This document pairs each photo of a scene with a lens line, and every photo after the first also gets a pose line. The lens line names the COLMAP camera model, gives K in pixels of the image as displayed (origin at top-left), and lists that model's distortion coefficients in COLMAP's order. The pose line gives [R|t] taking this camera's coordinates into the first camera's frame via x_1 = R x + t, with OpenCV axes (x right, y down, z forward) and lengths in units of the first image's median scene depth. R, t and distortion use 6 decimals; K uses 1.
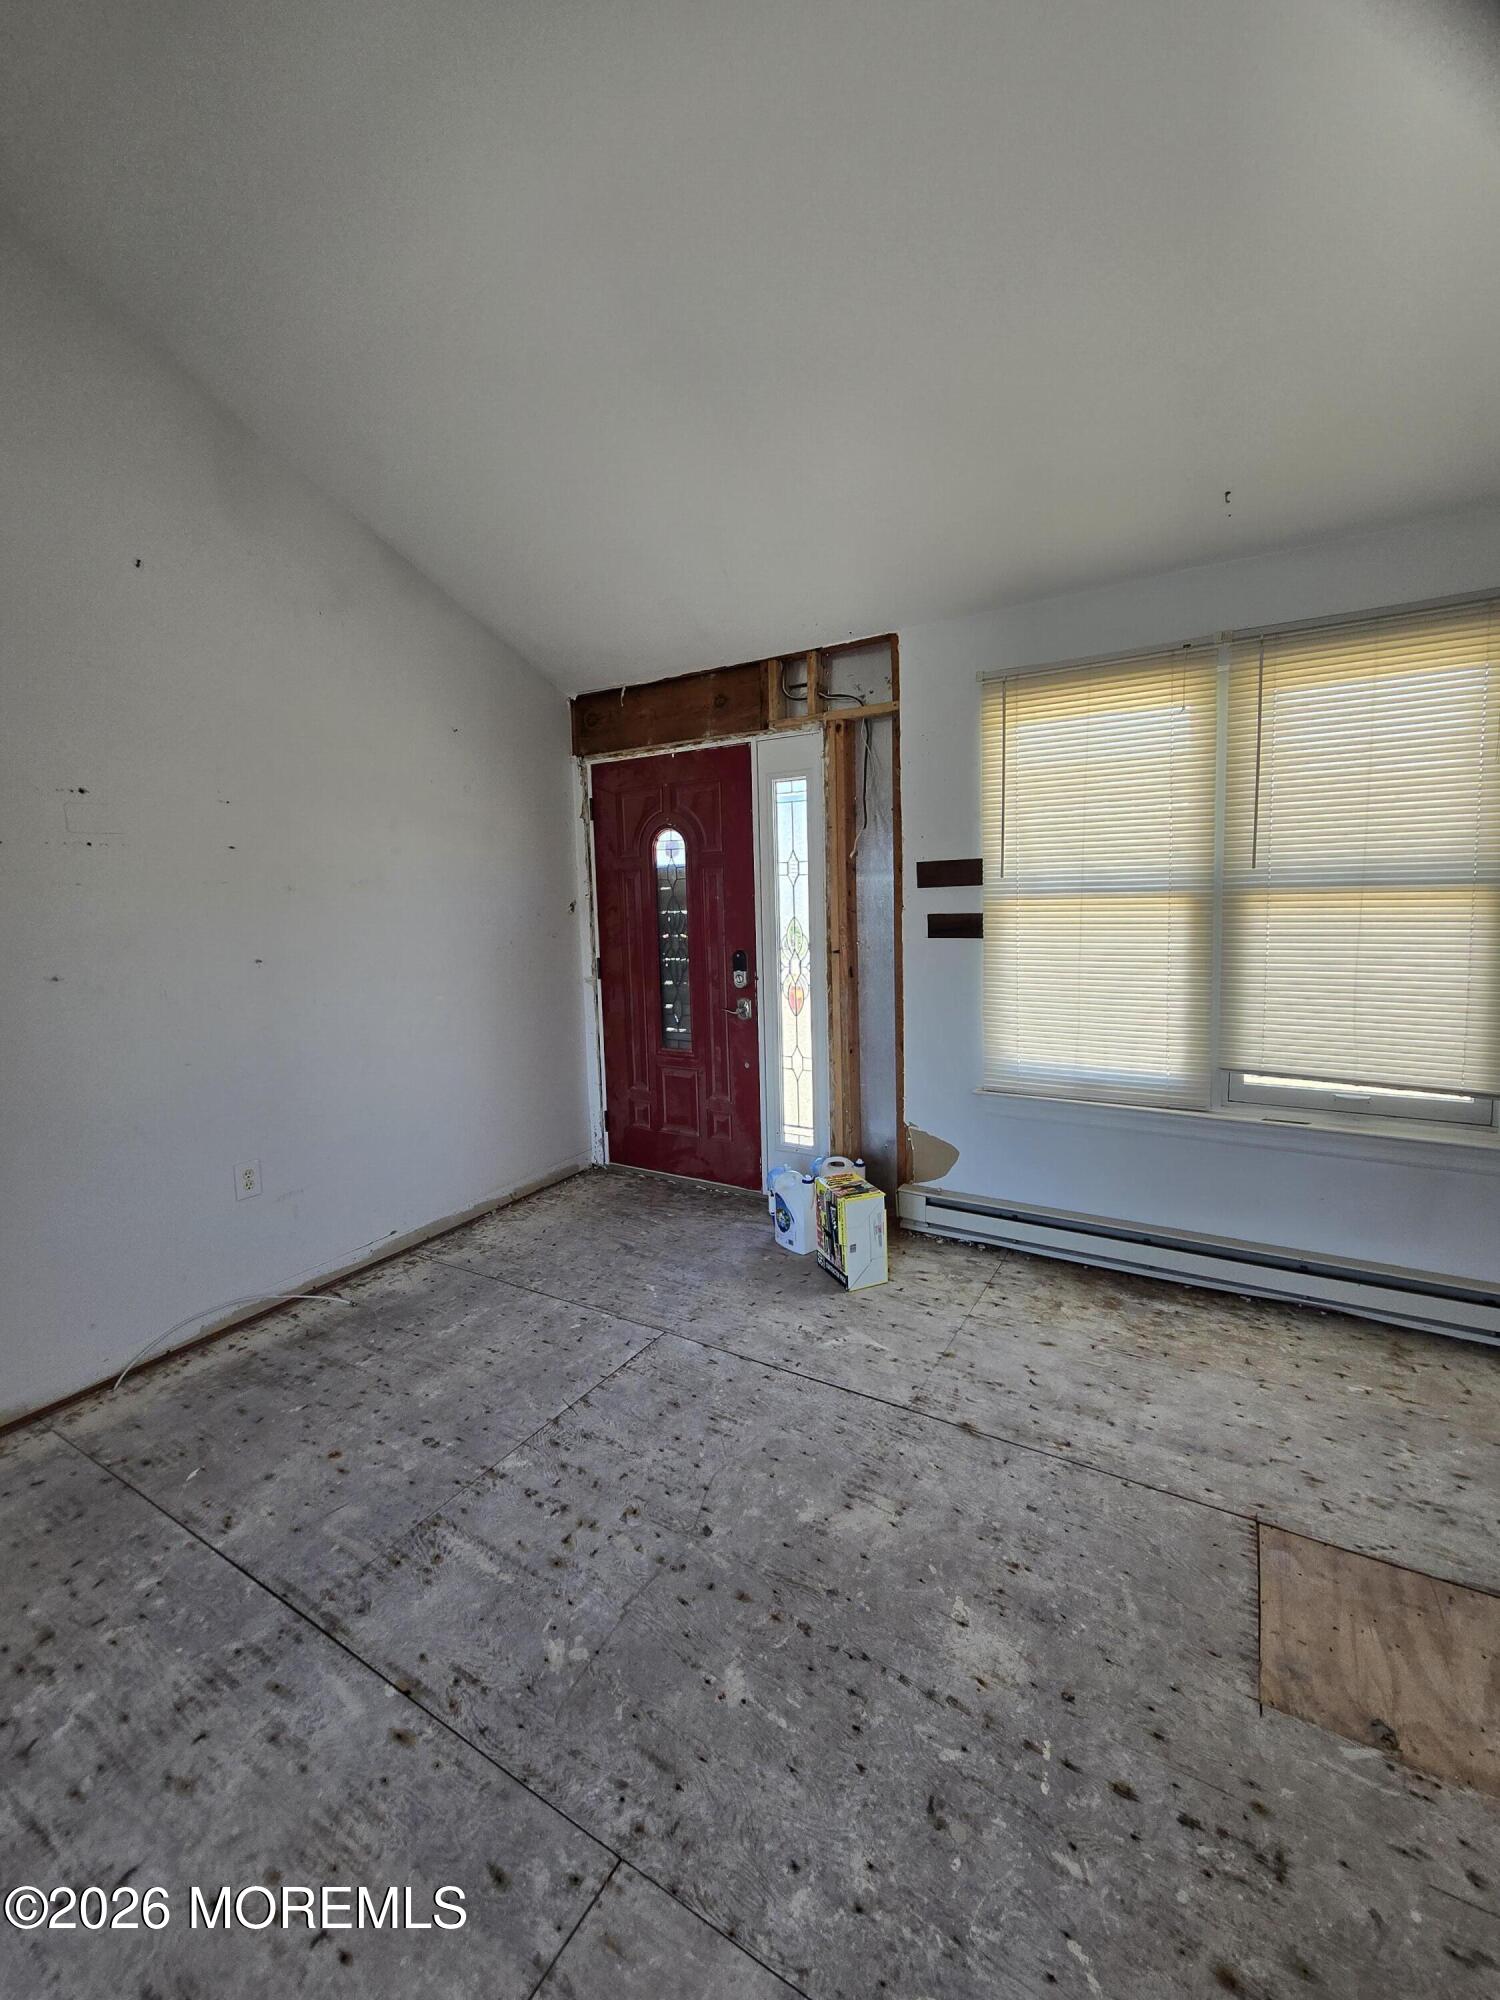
lens RADIAL K [[823.7, 0, 733.2], [0, 823.7, 987.9], [0, 0, 1]] dist [-0.001727, -0.003367]
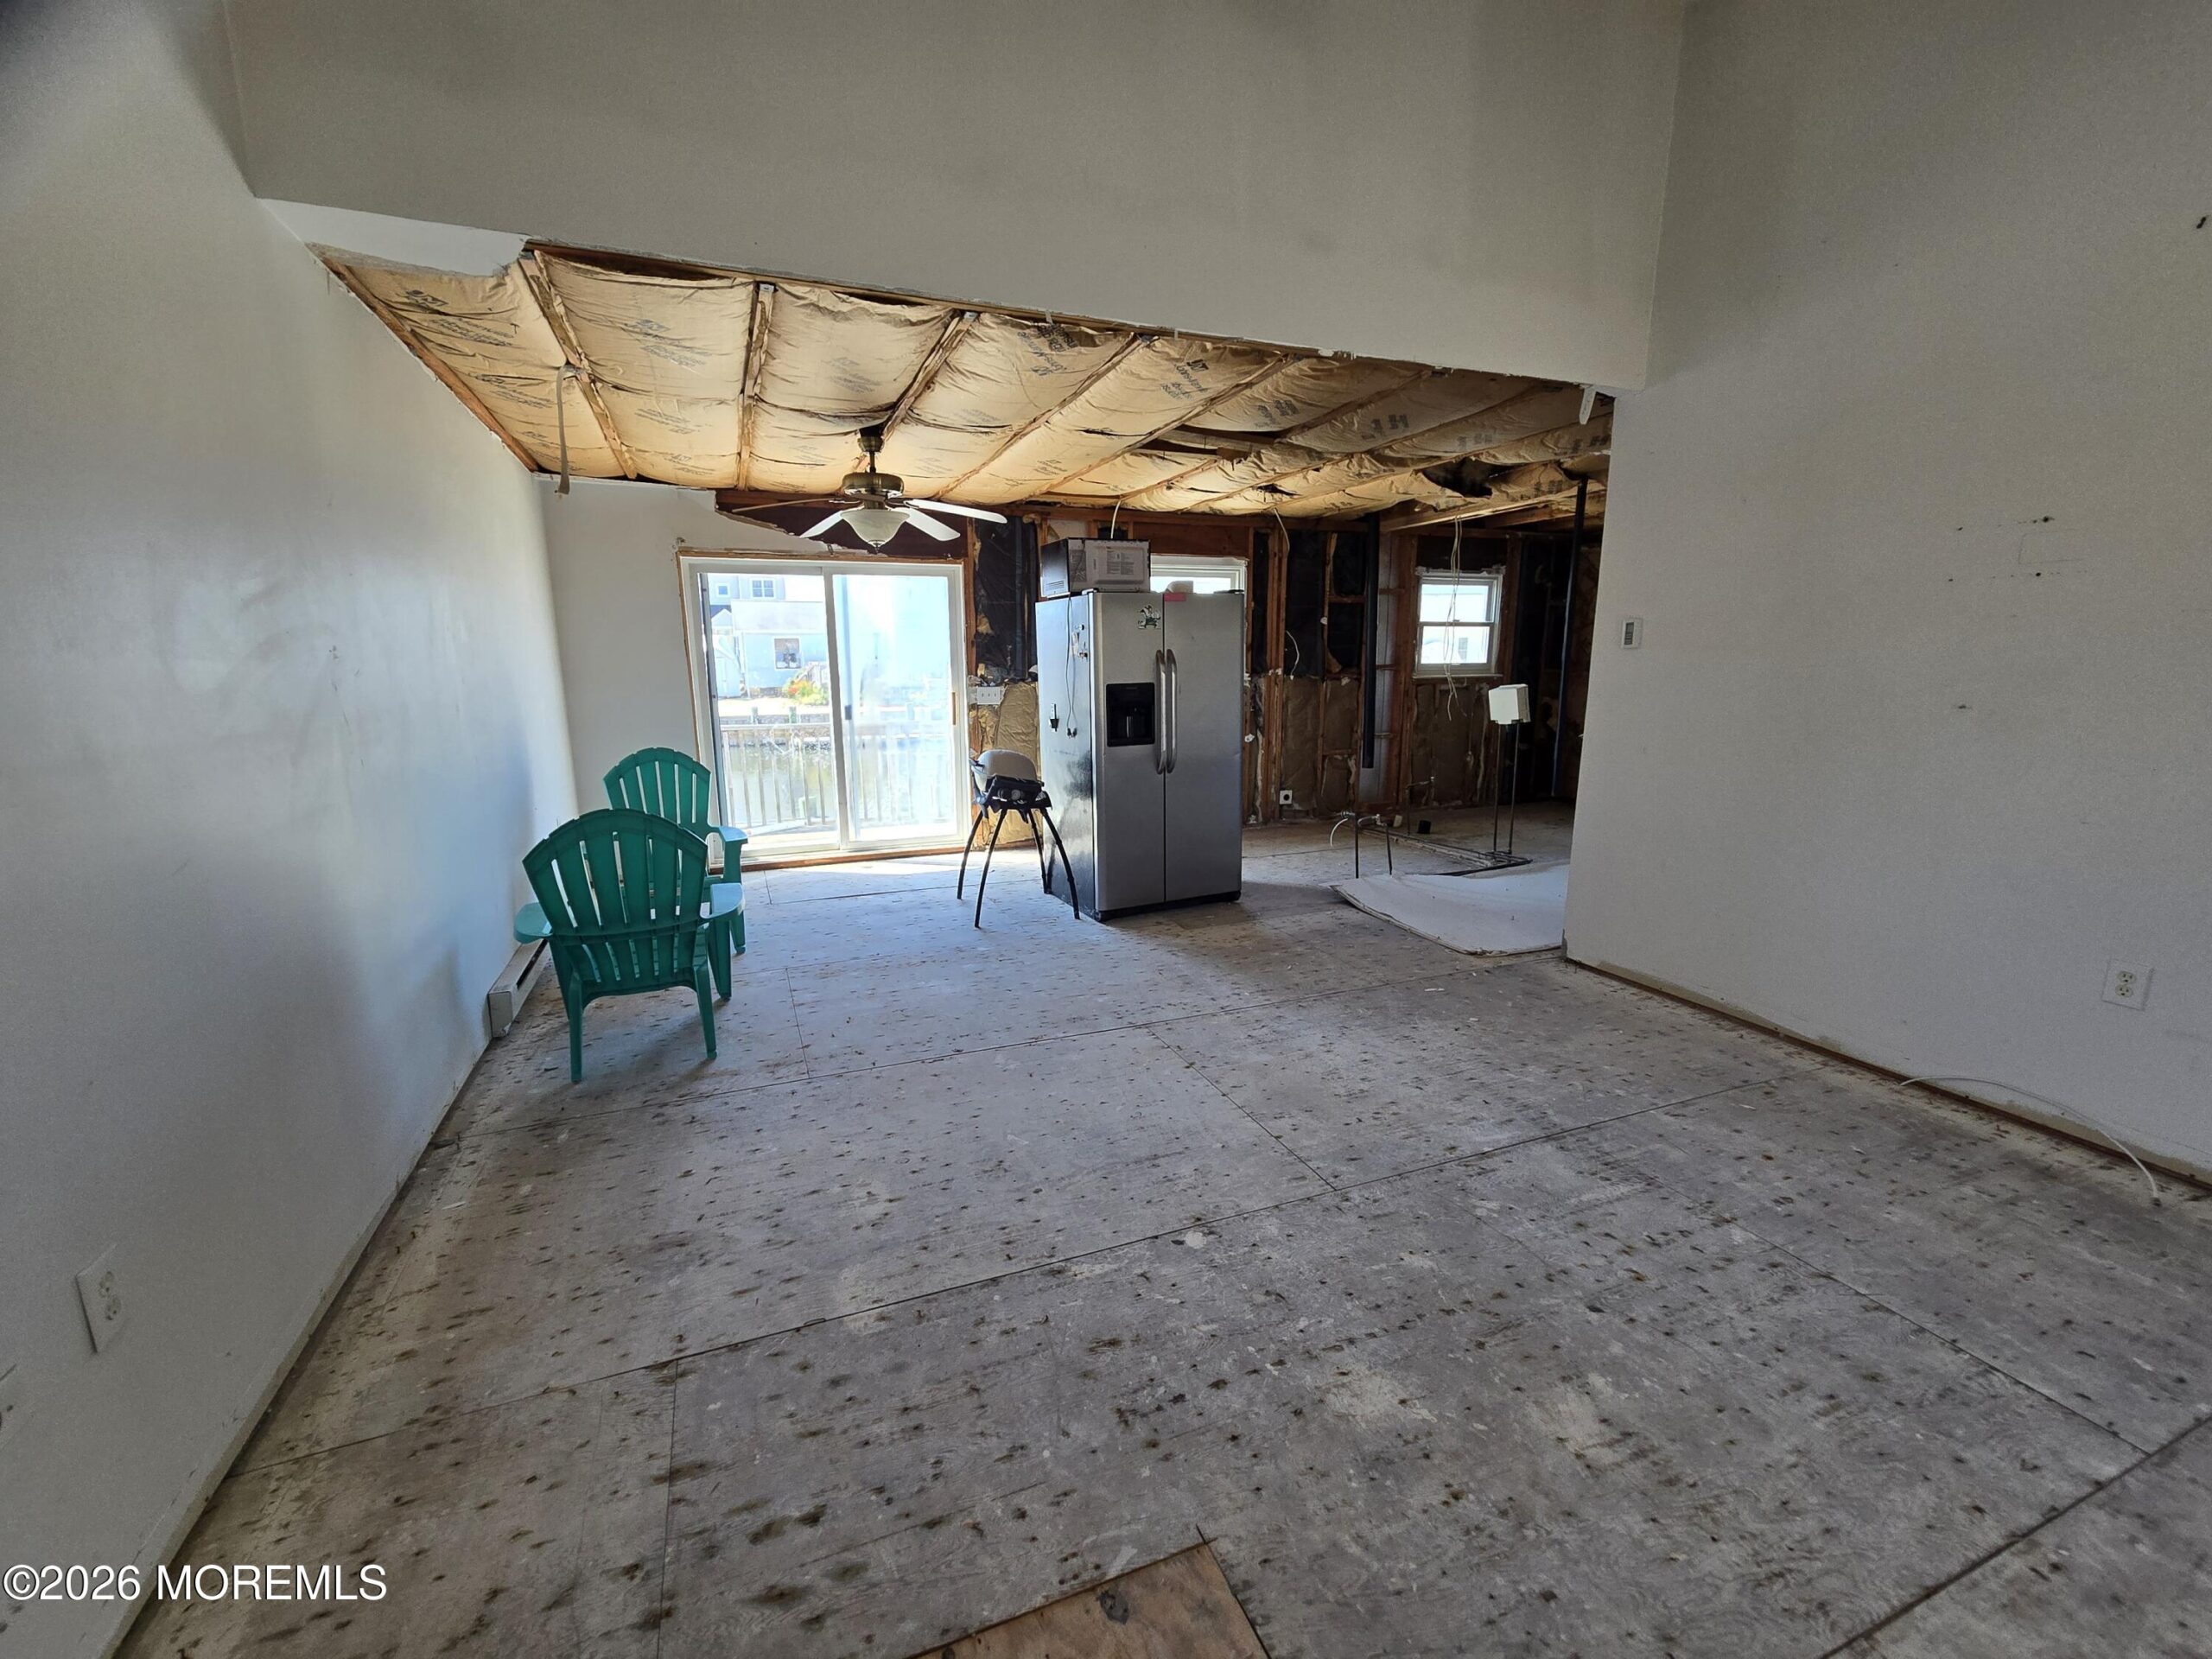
lens RADIAL K [[911.0, 0, 1089.4], [0, 911.0, 835.6], [0, 0, 1]] dist [-0.001727, -0.003367]
pose [[-0.590643, 0.192187, -0.783713, 1.161040], [-0.065326, 0.956648, 0.283828, -0.157307], [0.804285, 0.218837, -0.552482, 1.084766]]
